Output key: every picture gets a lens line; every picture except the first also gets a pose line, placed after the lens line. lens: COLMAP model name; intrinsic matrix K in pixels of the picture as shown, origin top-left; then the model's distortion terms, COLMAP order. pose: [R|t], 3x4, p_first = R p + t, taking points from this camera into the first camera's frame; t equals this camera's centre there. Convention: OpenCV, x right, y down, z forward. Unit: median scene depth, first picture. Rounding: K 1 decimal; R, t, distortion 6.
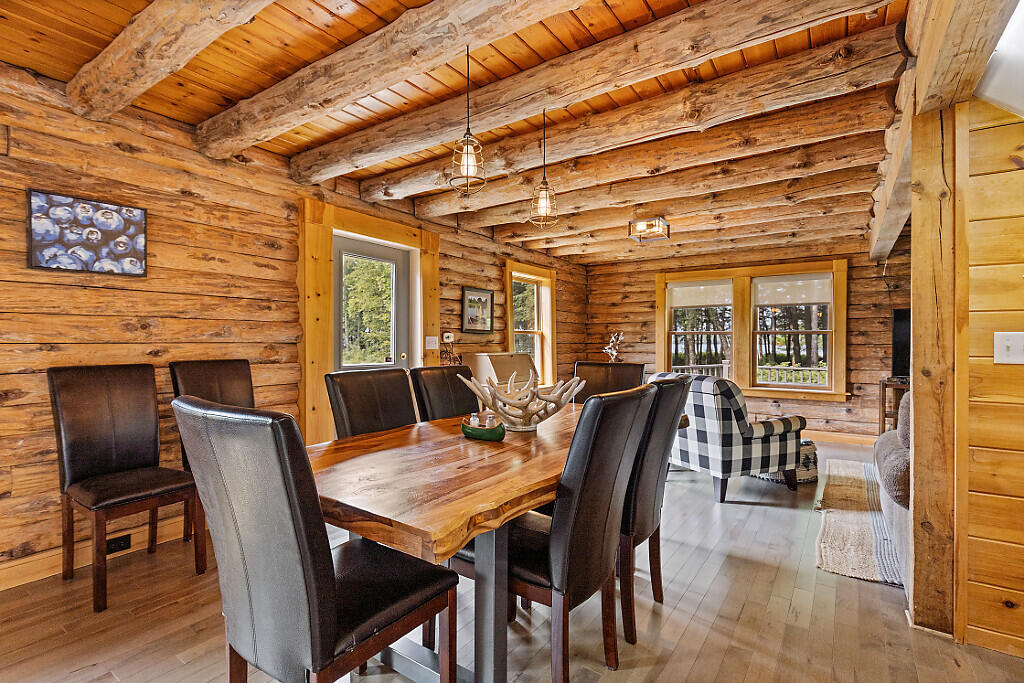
lens RADIAL K [[486.2, 0, 508.6], [0, 486.2, 345.2], [0, 0, 1]] dist [-0.001061, -0.000212]
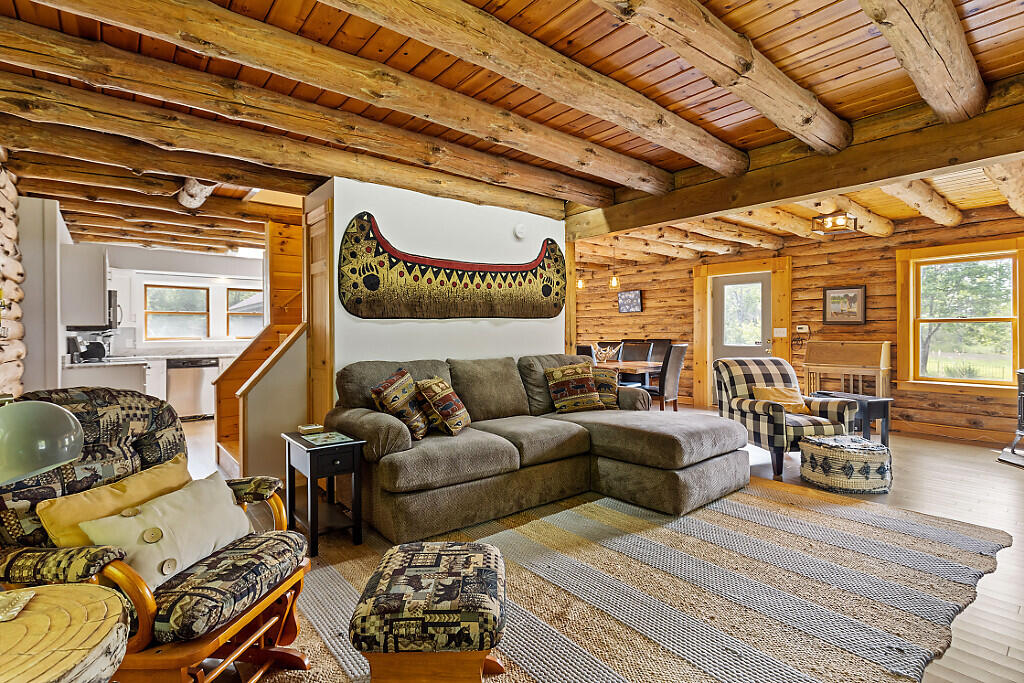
lens RADIAL K [[483.5, 0, 489.8], [0, 483.5, 337.2], [0, 0, 1]] dist [-0.000369, -0.000097]
pose [[-0.285762, 0.011037, -0.958237, 2.340559], [0.000571, 0.999935, 0.011347, -0.013254], [0.958300, 0.002695, -0.285750, 0.916050]]
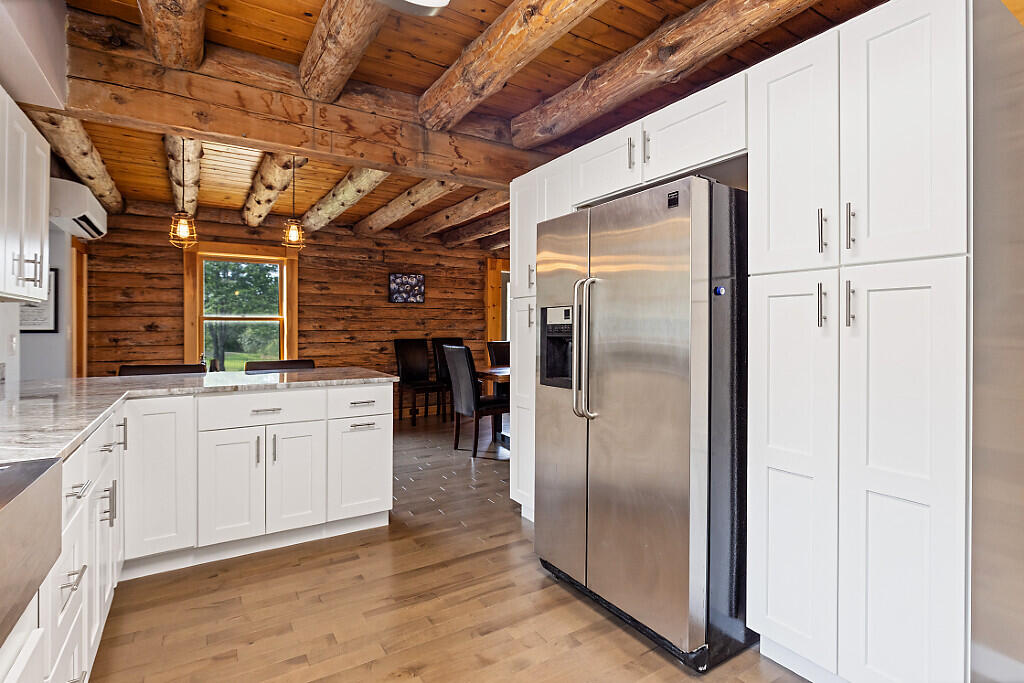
lens RADIAL K [[495.1, 0, 514.9], [0, 495.1, 329.8], [0, 0, 1]] dist [-0.002654, -0.000514]
pose [[0.922137, -0.002067, -0.386858, 0.585867], [-0.000082, 0.999985, -0.005538, 0.006561], [0.386864, 0.005138, 0.922123, -1.034412]]
